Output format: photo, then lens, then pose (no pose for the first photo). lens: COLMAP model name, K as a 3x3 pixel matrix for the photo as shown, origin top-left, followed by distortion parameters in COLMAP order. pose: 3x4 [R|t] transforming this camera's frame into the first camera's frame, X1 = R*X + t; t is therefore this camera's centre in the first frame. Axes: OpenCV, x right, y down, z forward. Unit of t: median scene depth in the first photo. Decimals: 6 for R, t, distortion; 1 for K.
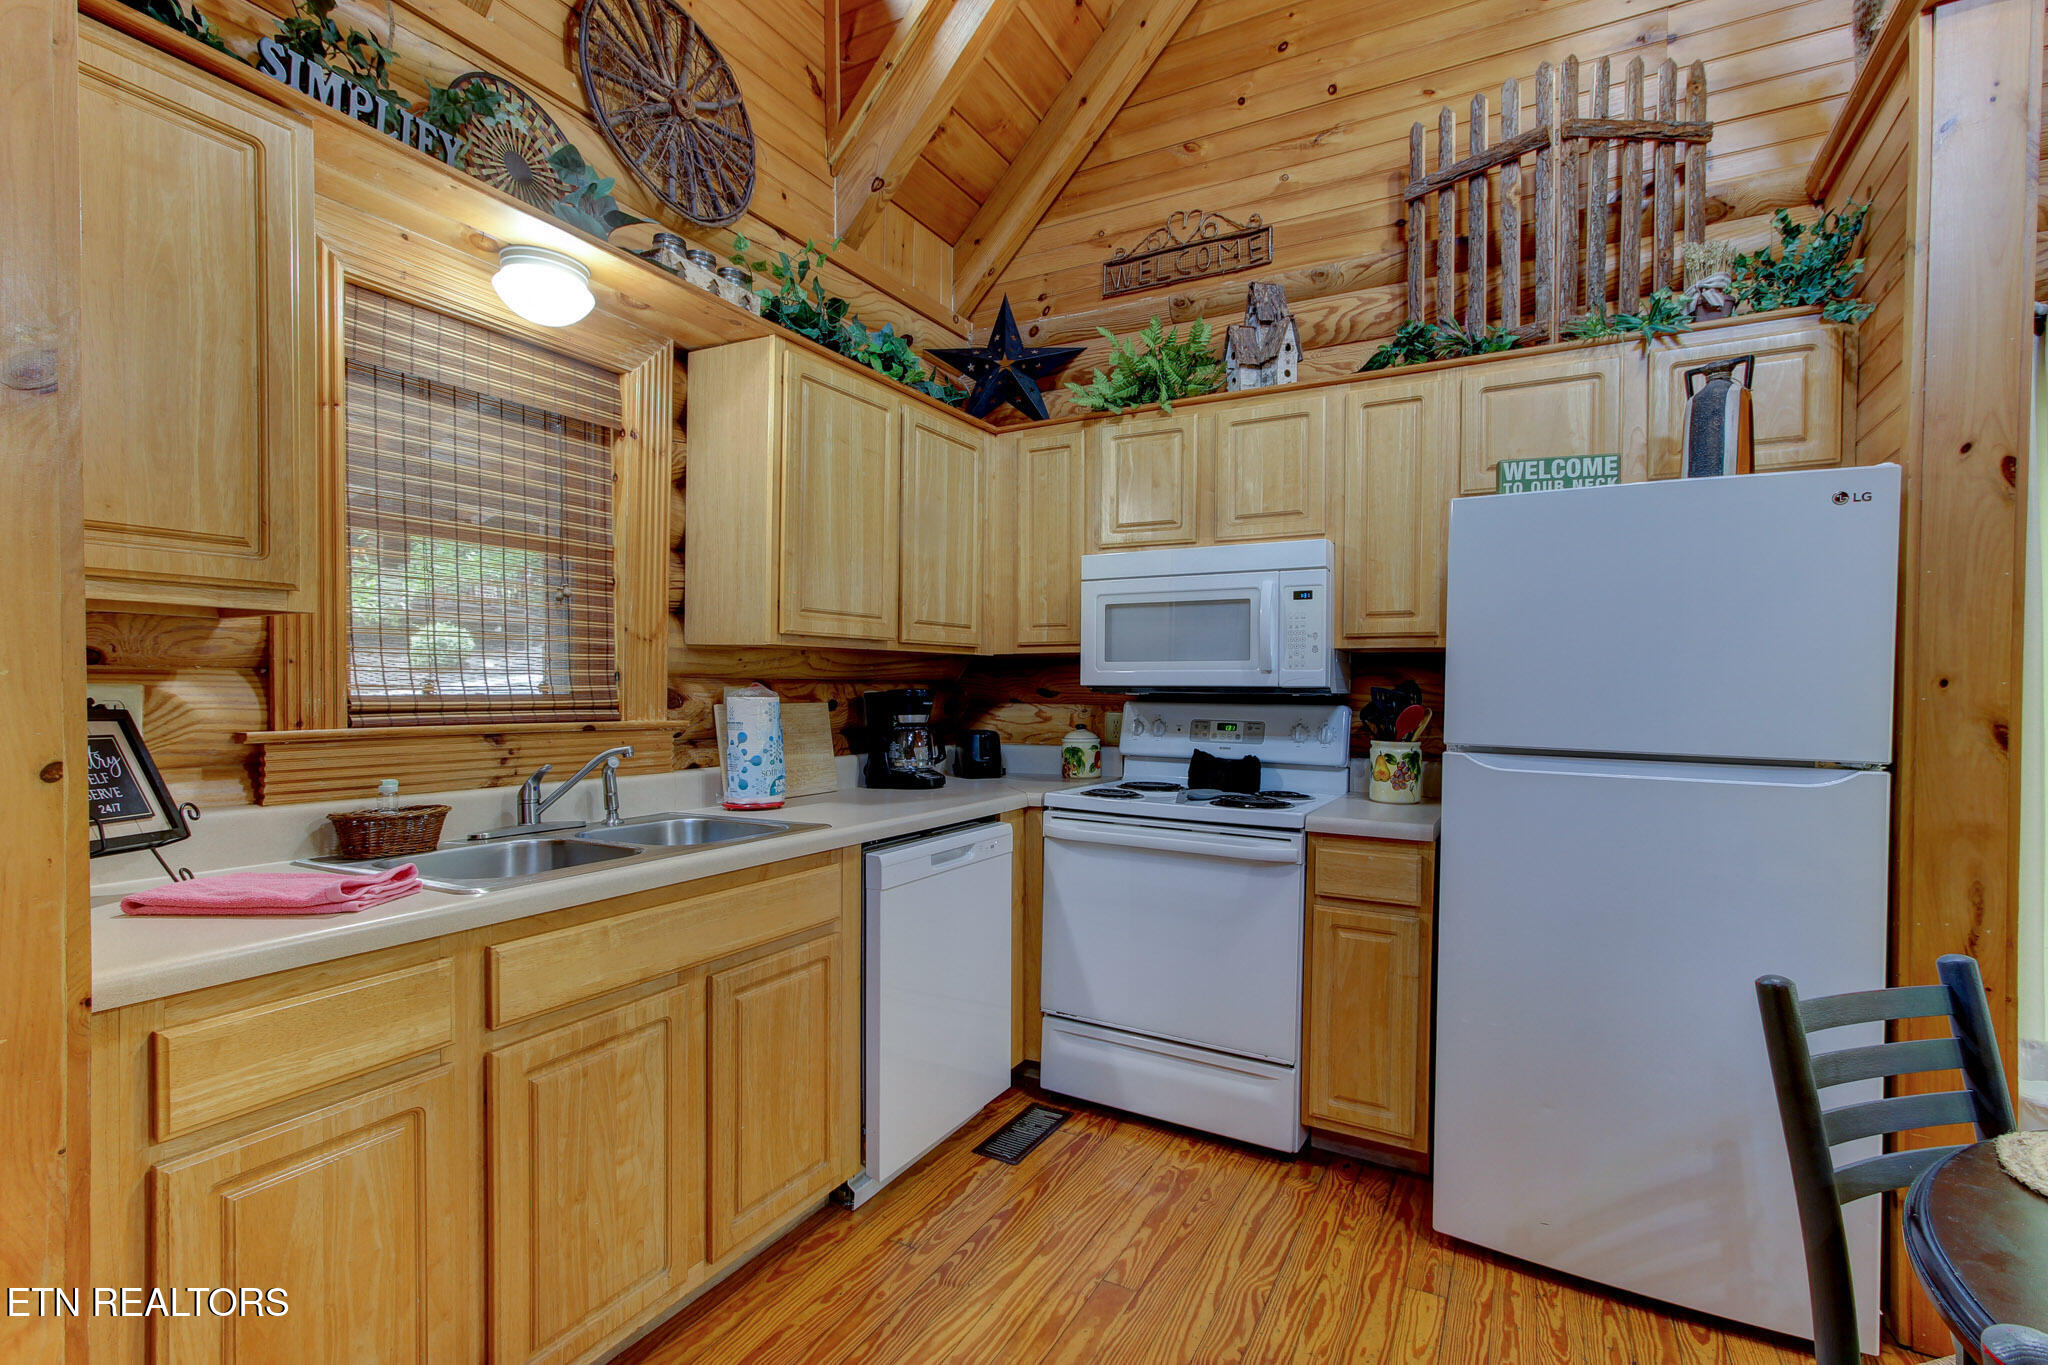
lens RADIAL K [[937.6, 0, 1029.4], [0, 937.6, 694.7], [0, 0, 1]] dist [-0.004057, 0.004907]
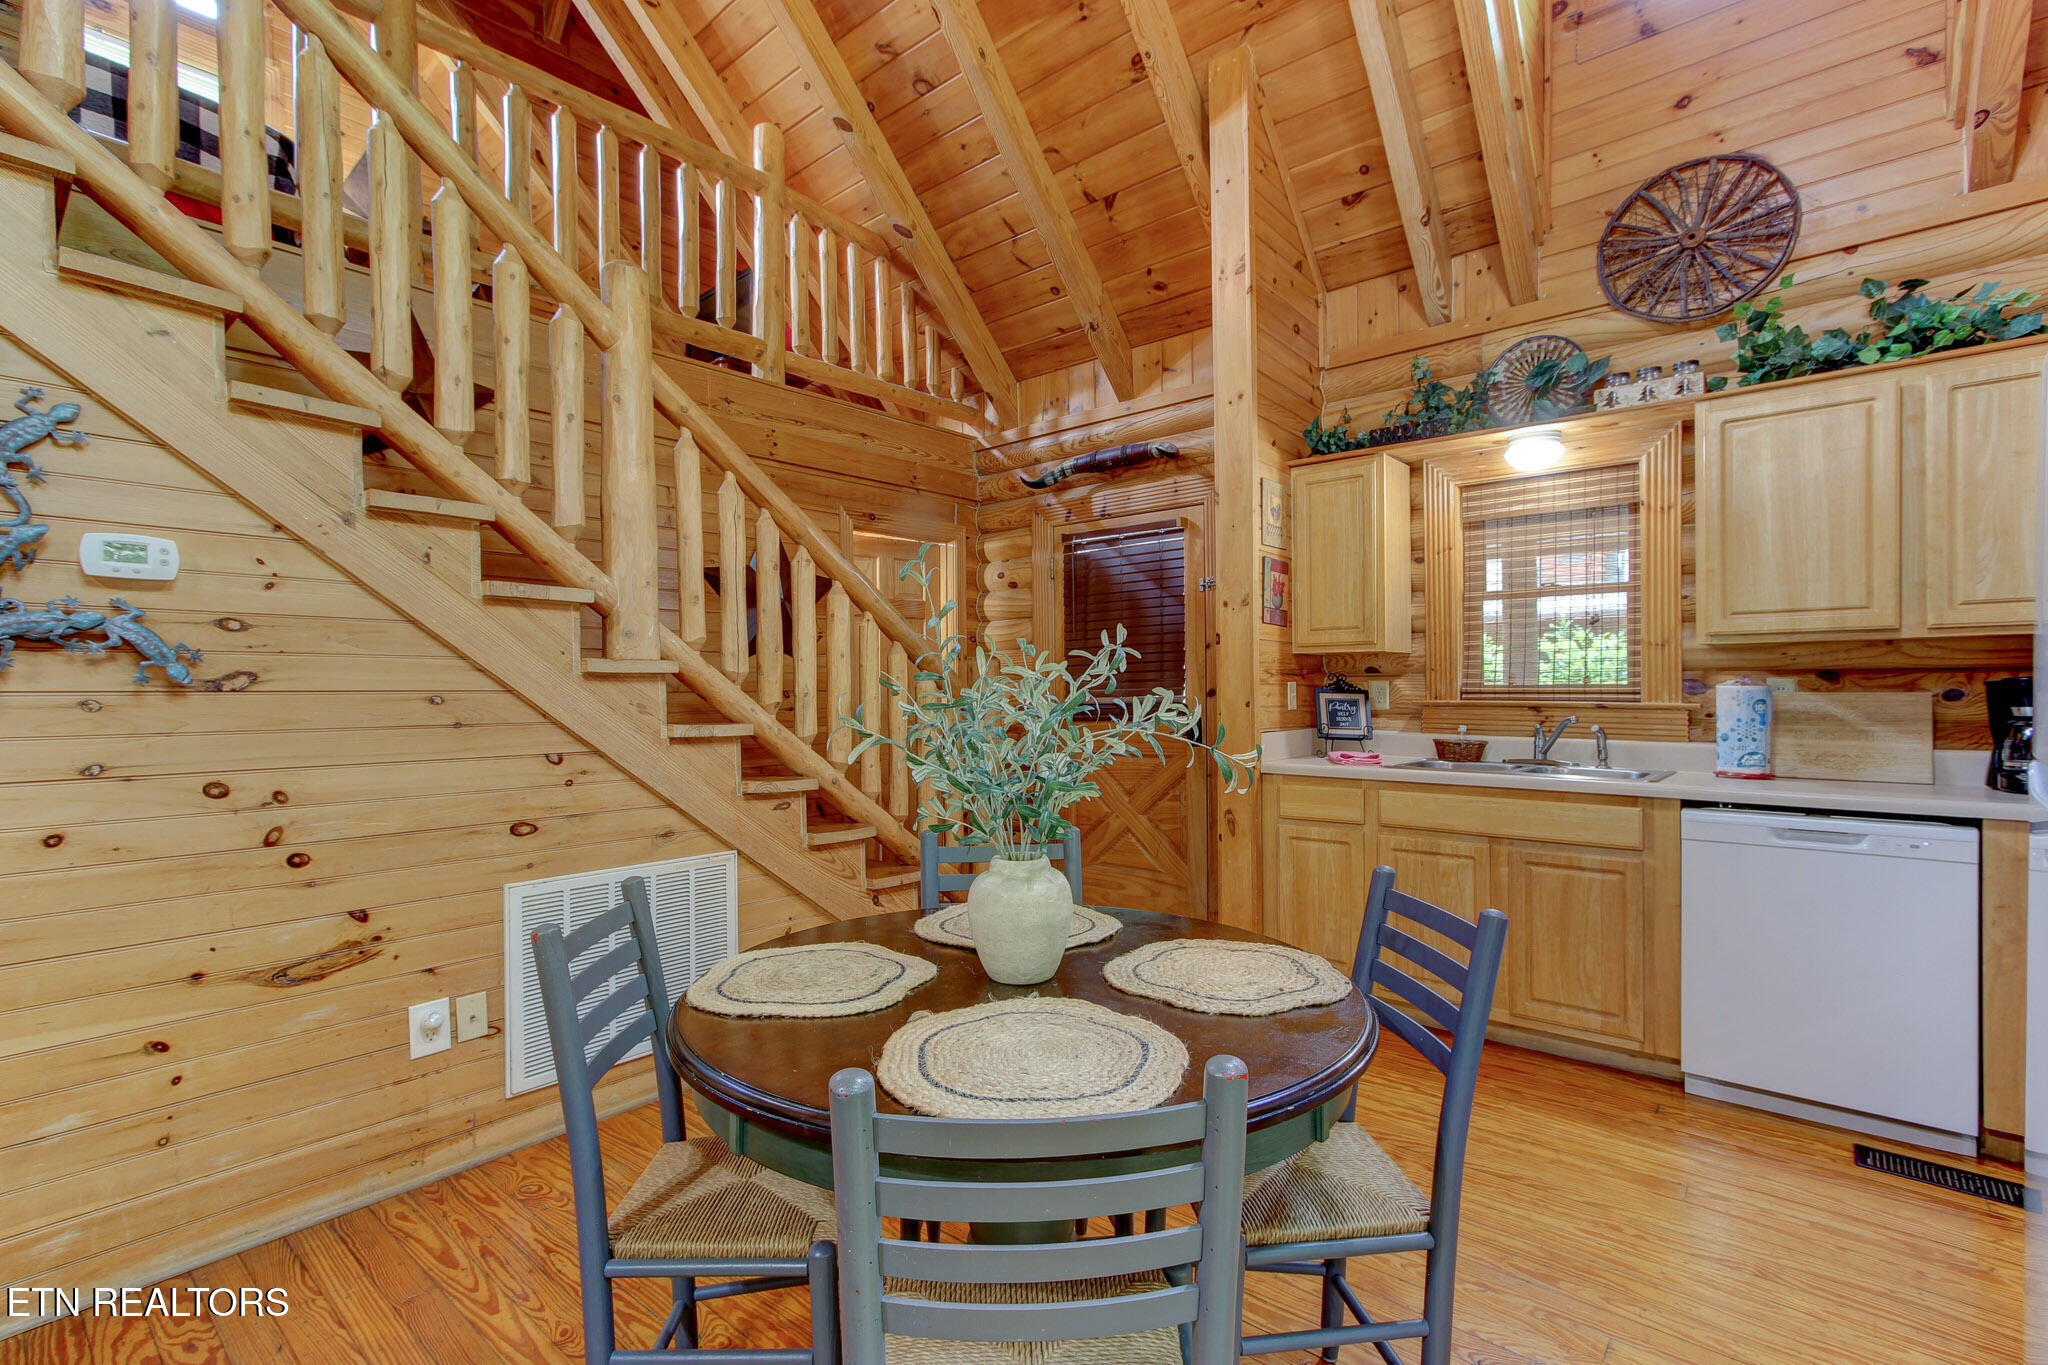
lens RADIAL K [[937.6, 0, 1028.6], [0, 937.6, 693.9], [0, 0, 1]] dist [-0.004057, 0.004907]
pose [[-0.204924, 0.005166, -0.978764, 1.110766], [-0.001771, 0.999982, 0.005649, 0.007957], [0.978776, 0.002891, -0.204911, 0.353170]]
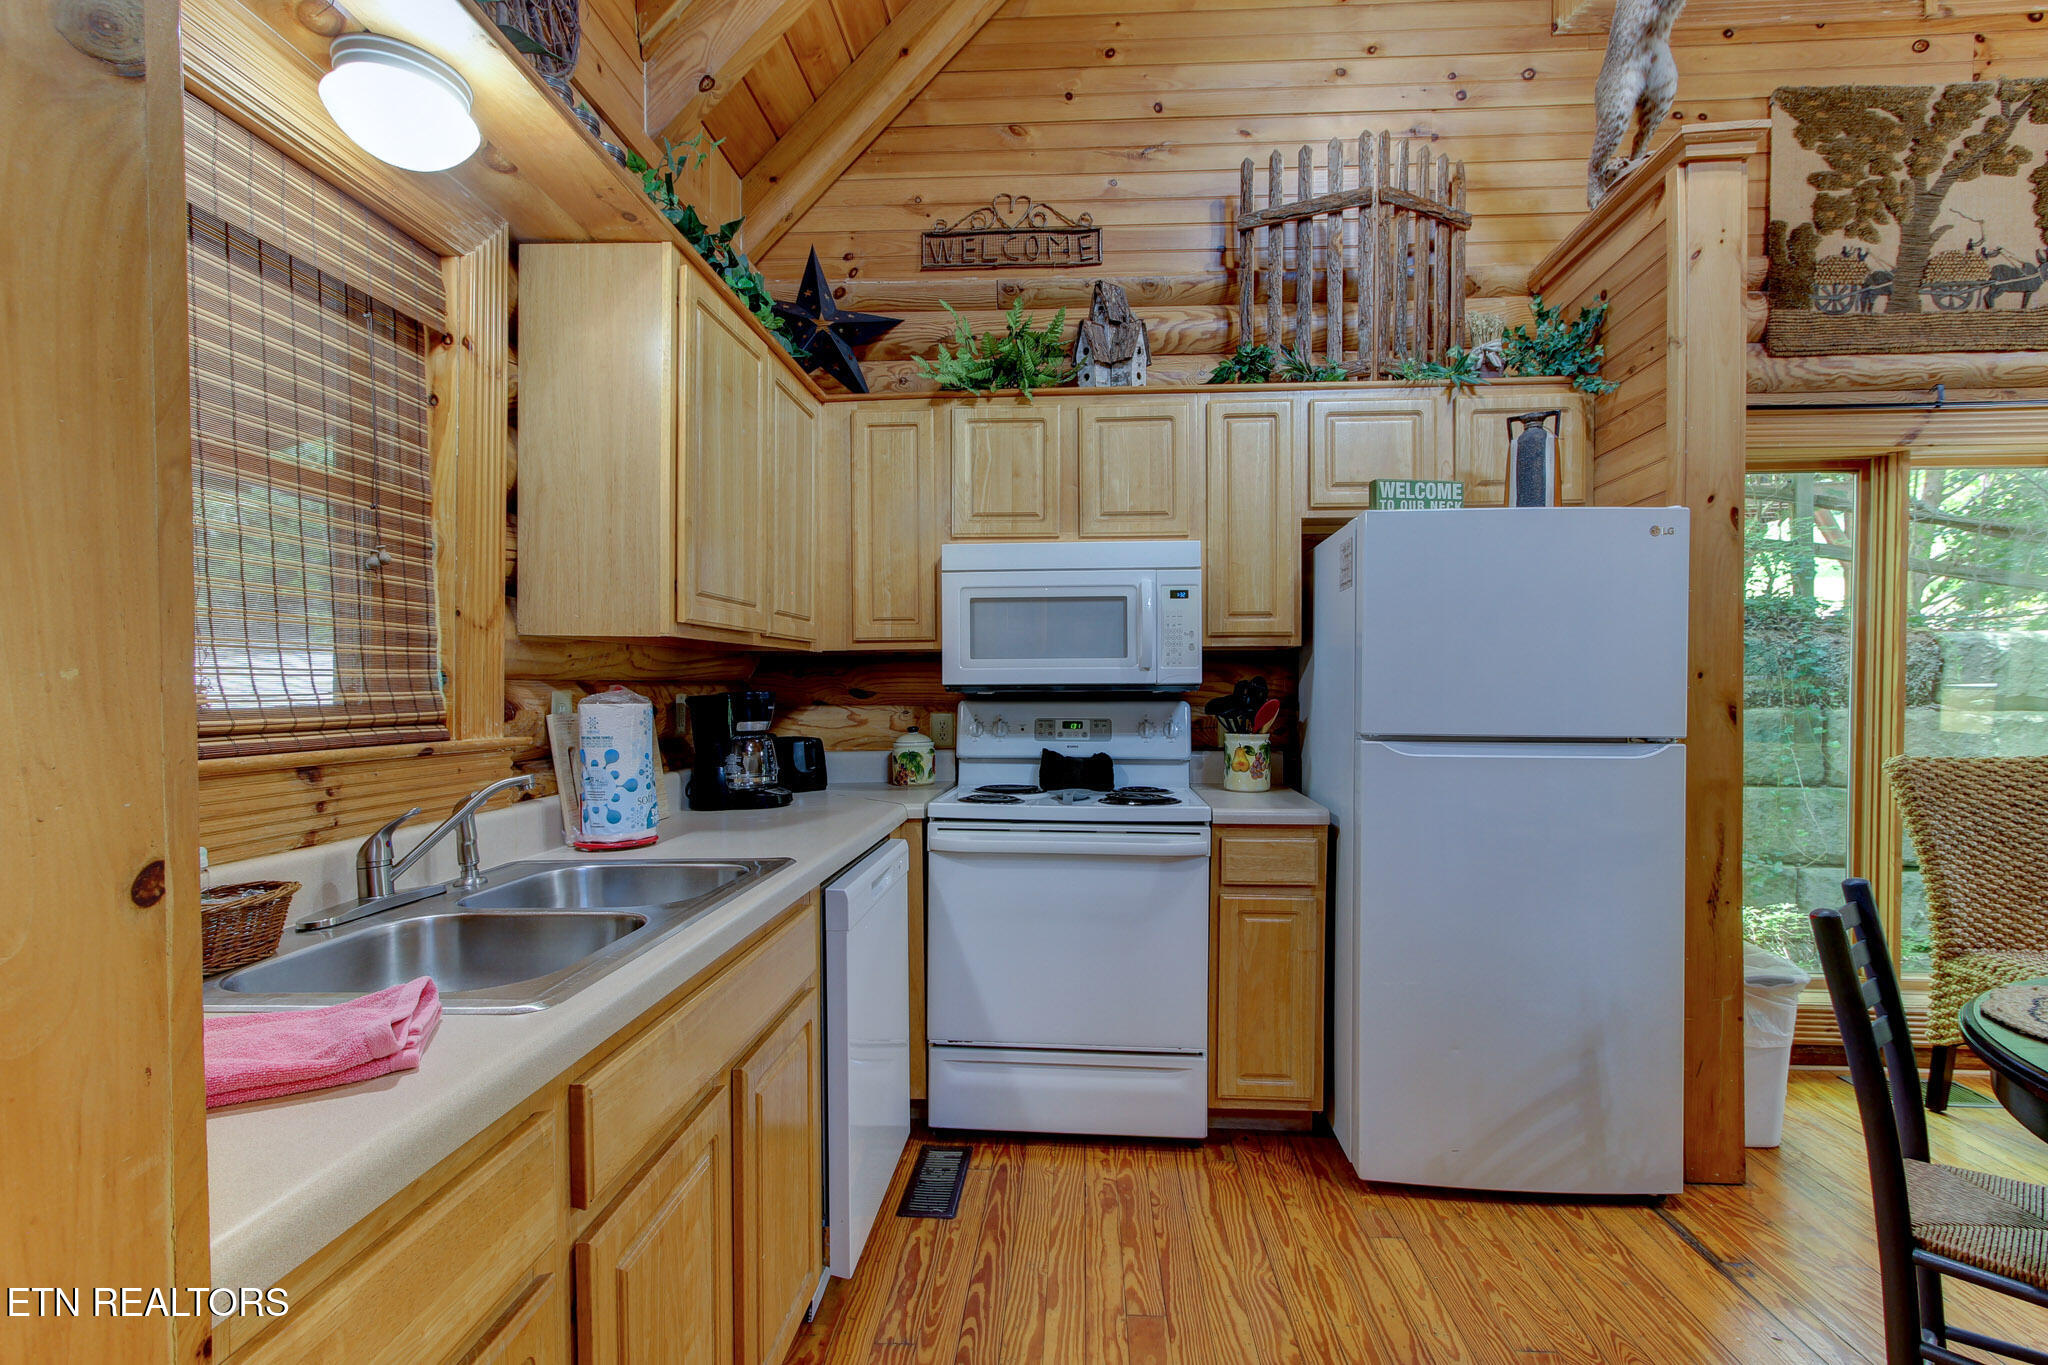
lens RADIAL K [[937.6, 0, 1028.8], [0, 937.6, 695.8], [0, 0, 1]] dist [-0.004057, 0.004907]
pose [[0.903422, -0.015841, 0.428460, -0.325417], [0.014318, 0.999875, 0.006778, -0.004552], [-0.428514, 0.000011, 0.903535, 0.154092]]
